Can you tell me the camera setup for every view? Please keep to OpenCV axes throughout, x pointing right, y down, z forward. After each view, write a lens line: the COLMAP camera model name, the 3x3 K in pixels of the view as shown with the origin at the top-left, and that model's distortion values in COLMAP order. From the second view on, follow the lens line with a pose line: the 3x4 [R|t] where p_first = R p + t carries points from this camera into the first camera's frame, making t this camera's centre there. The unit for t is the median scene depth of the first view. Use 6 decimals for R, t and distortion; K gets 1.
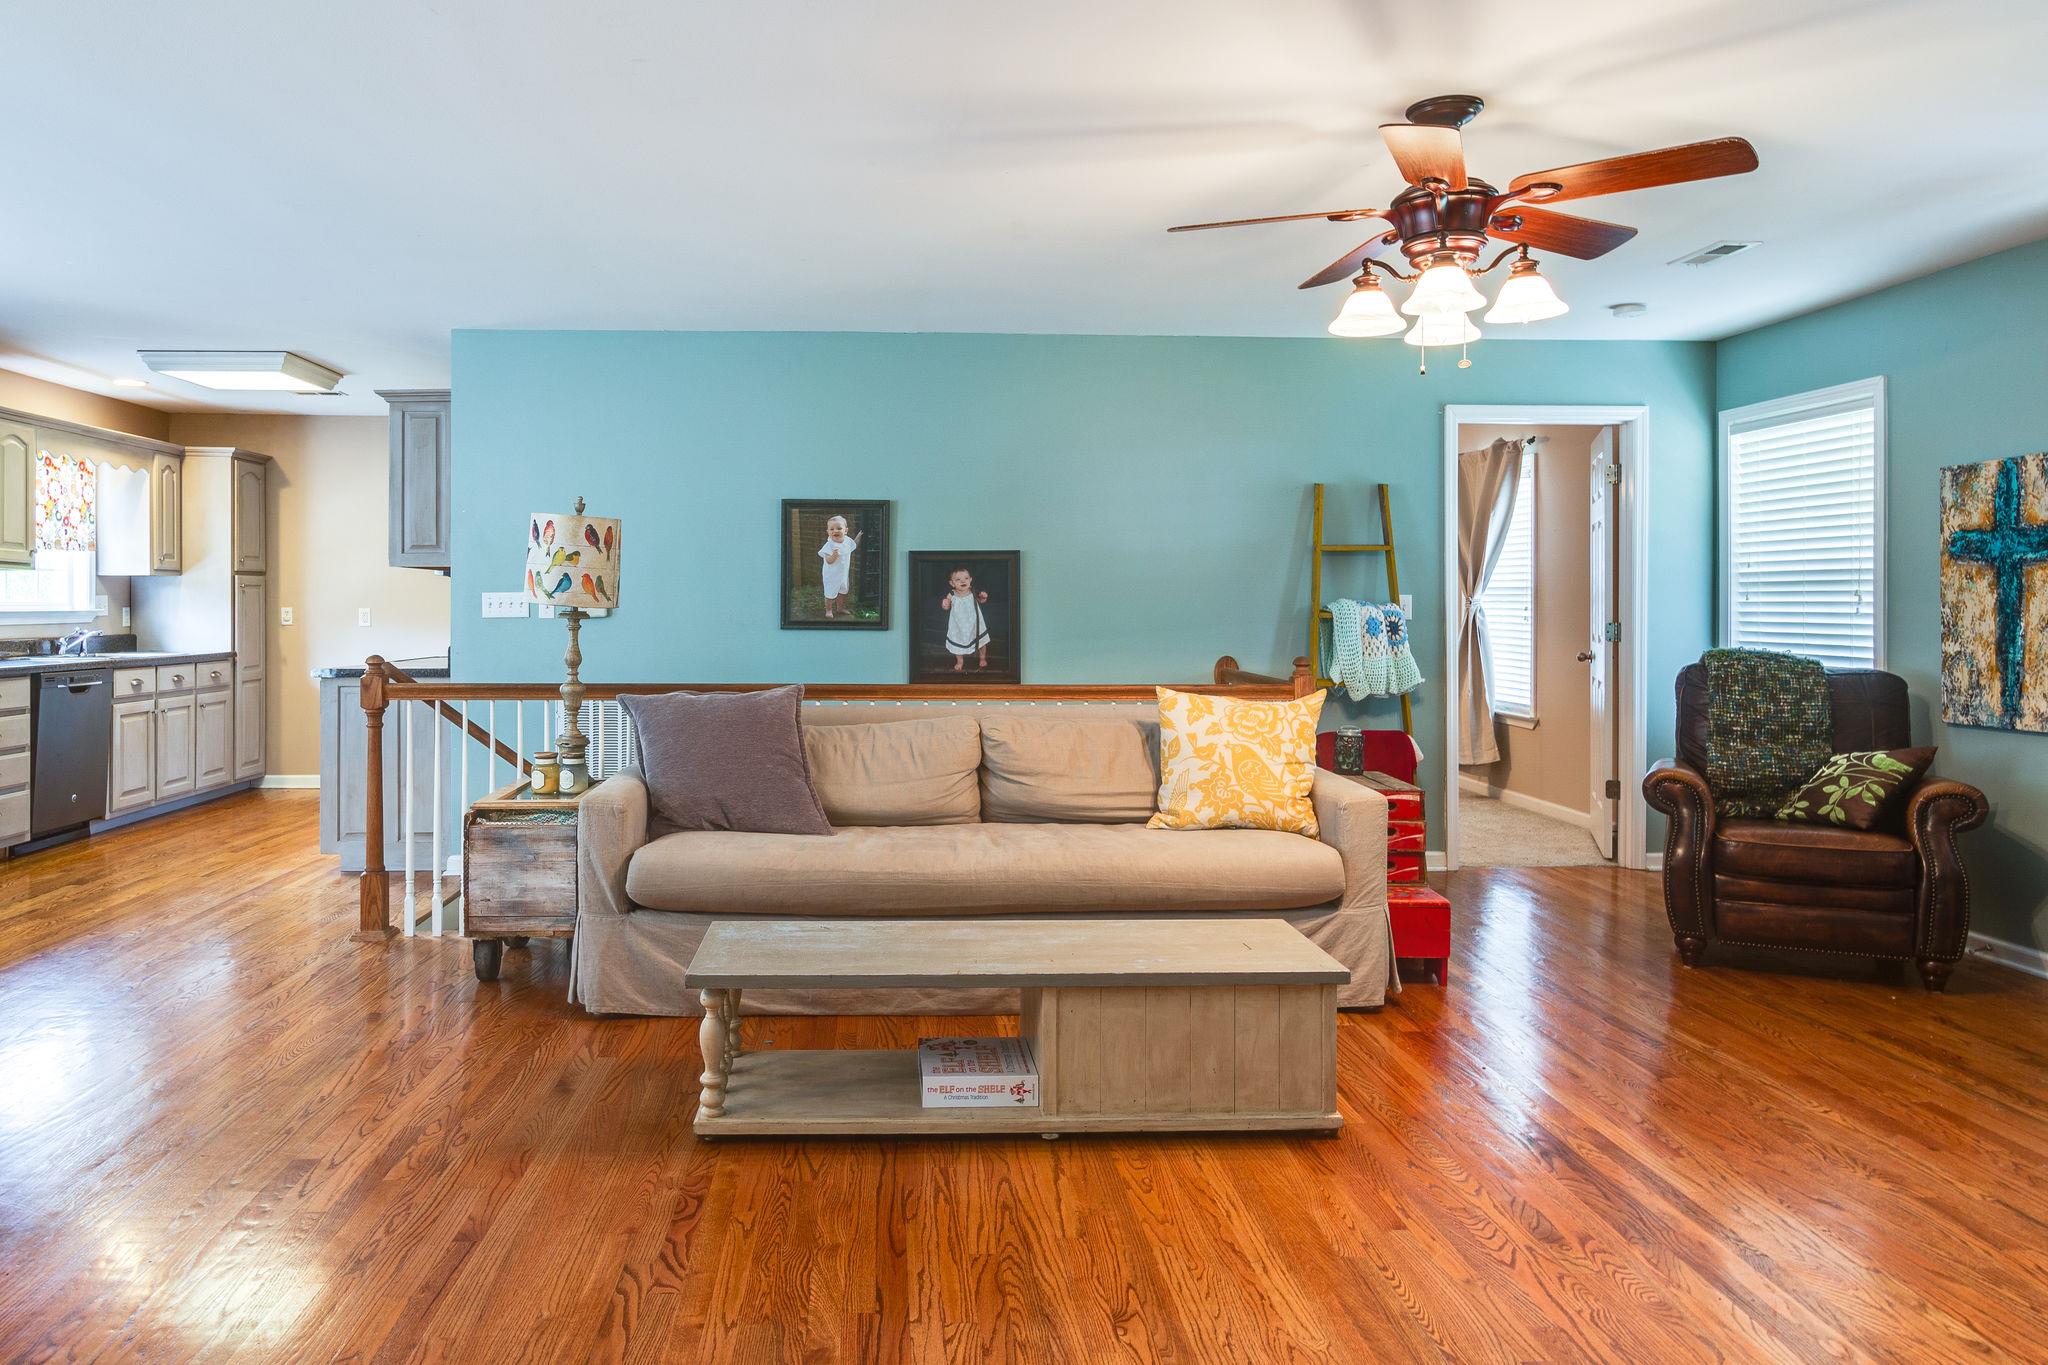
lens RADIAL K [[1447.1, 0, 955.1], [0, 1447.1, 600.2], [0, 0, 1]] dist [-0.002085, 0.010361]
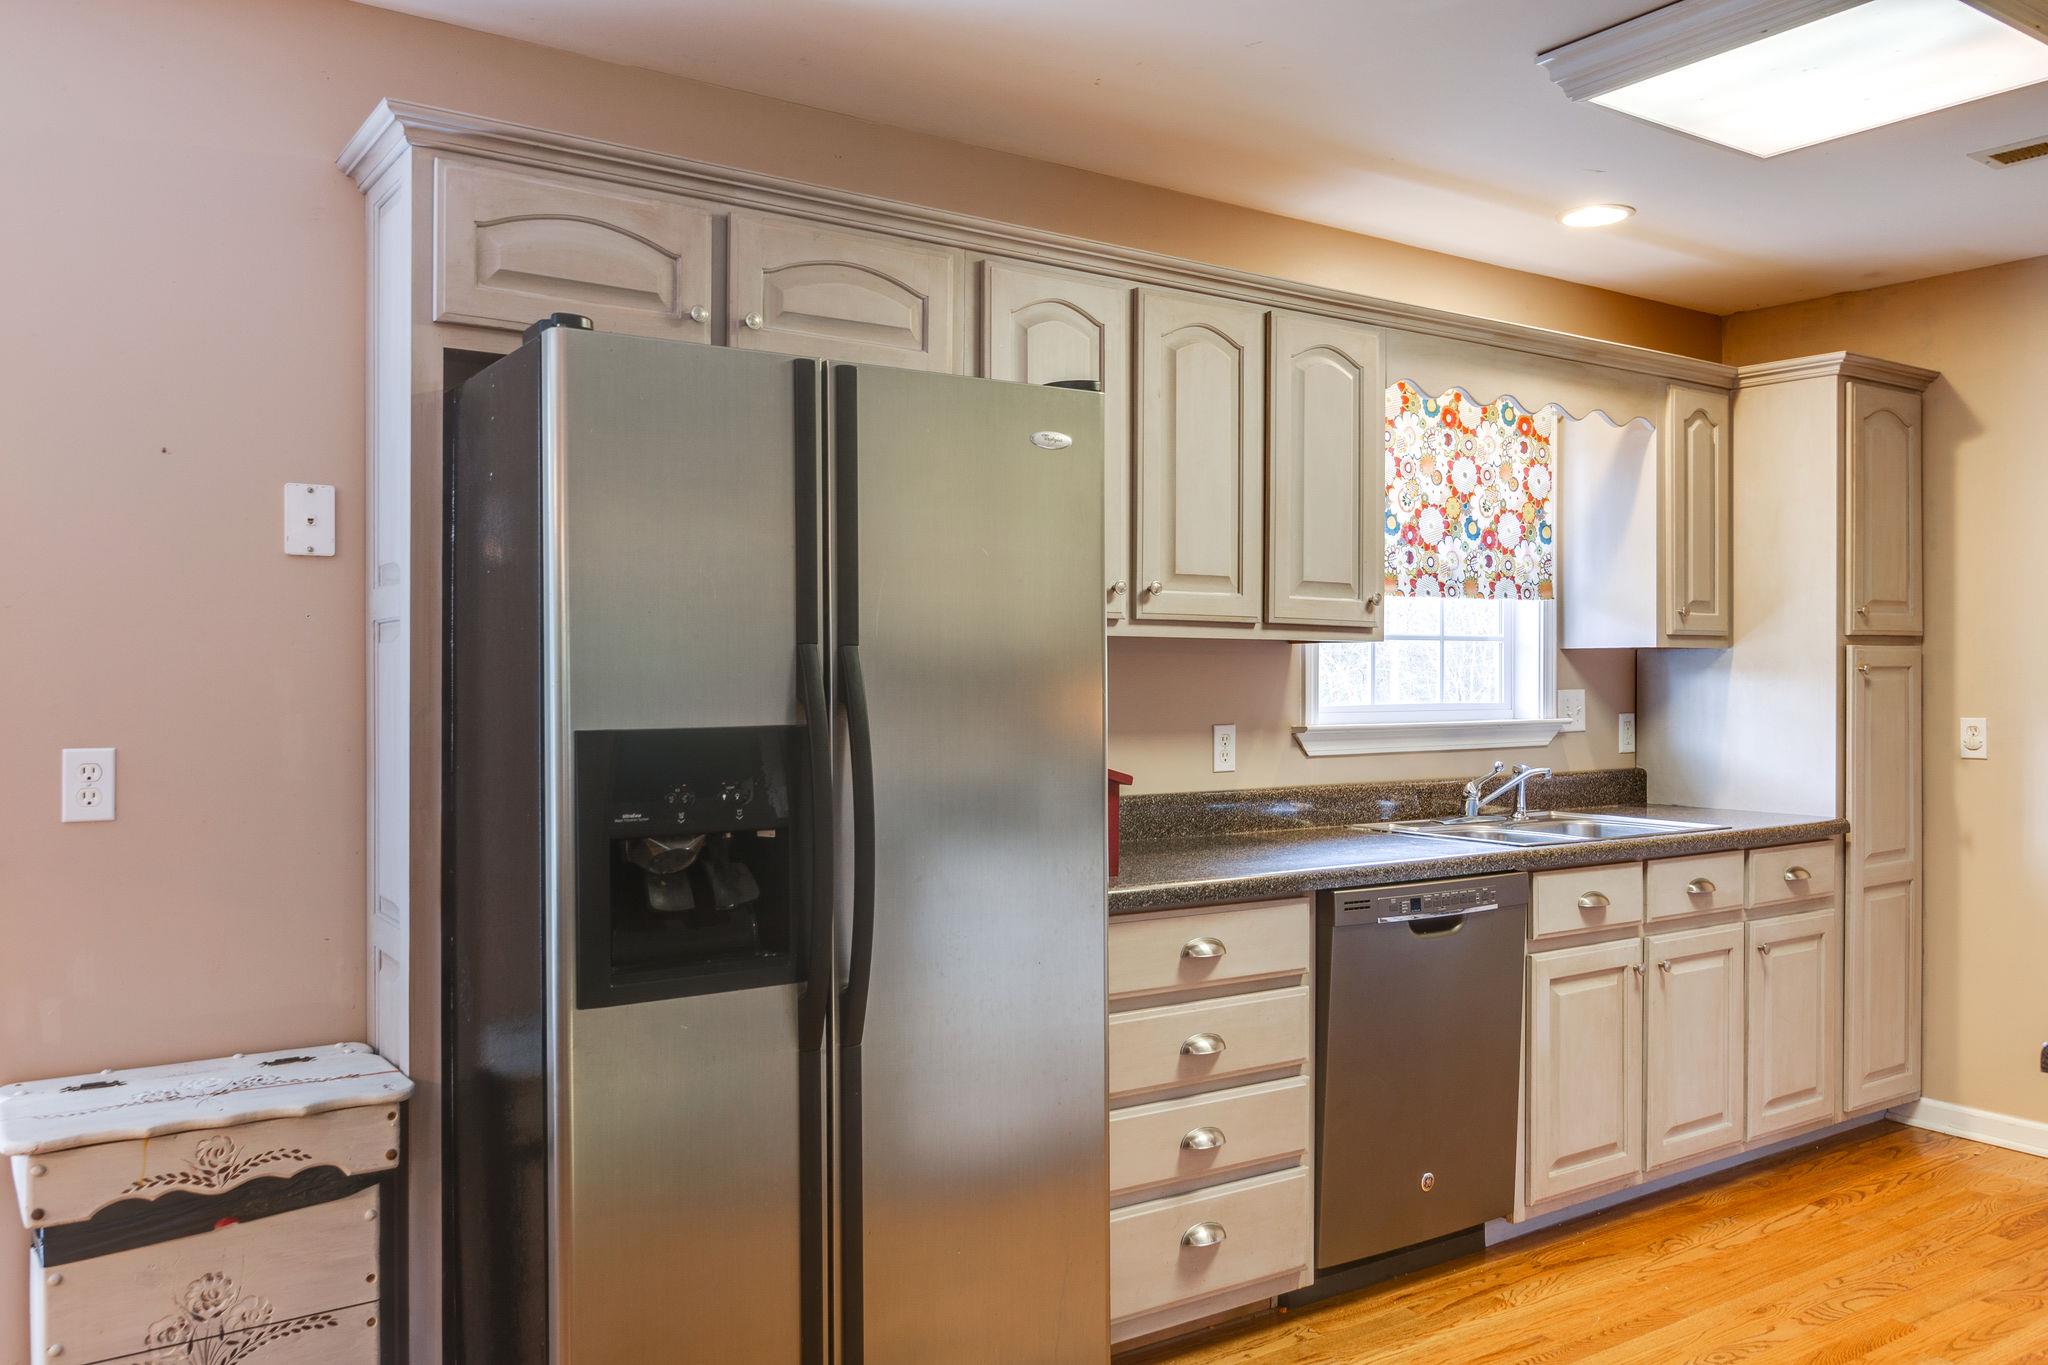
lens RADIAL K [[1559.2, 0, 1023.5], [0, 1559.2, 669.2], [0, 0, 1]] dist [0.003919, -0.006404]
pose [[0.547902, 0.002557, -0.836539, -0.252096], [0.000780, 0.999993, 0.003567, -0.012362], [0.836542, -0.002607, 0.547896, 0.561895]]
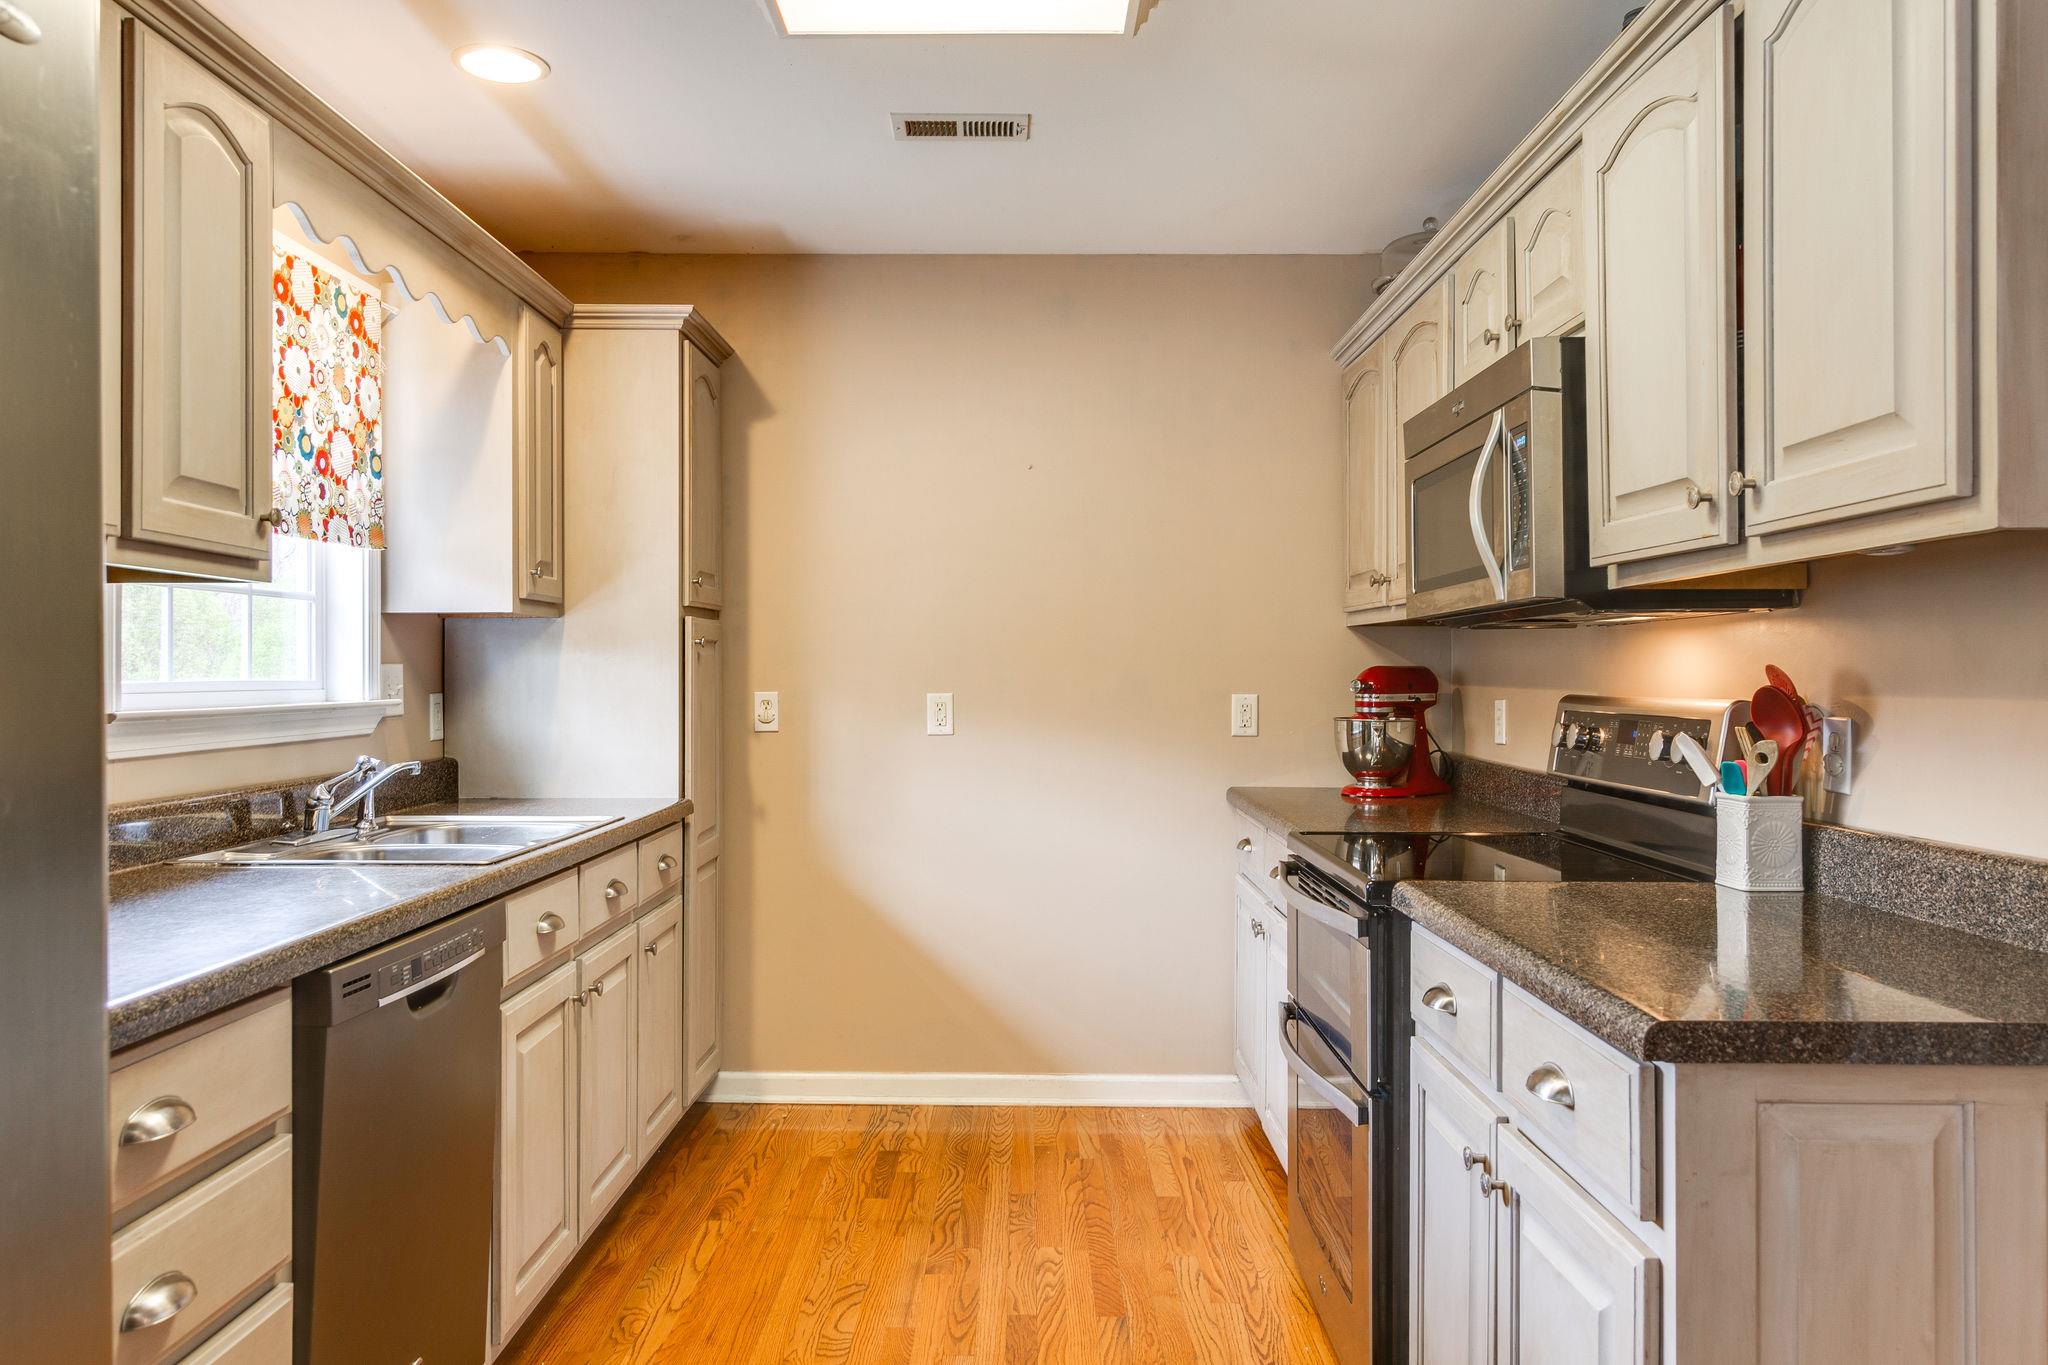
lens RADIAL K [[1447.1, 0, 964.1], [0, 1447.1, 675.5], [0, 0, 1]] dist [-0.002085, 0.010361]
pose [[0.998795, 0.002626, -0.049006, -0.418396], [-0.002343, 0.999980, 0.005825, -0.002868], [0.049020, -0.005703, 0.998782, 0.619459]]
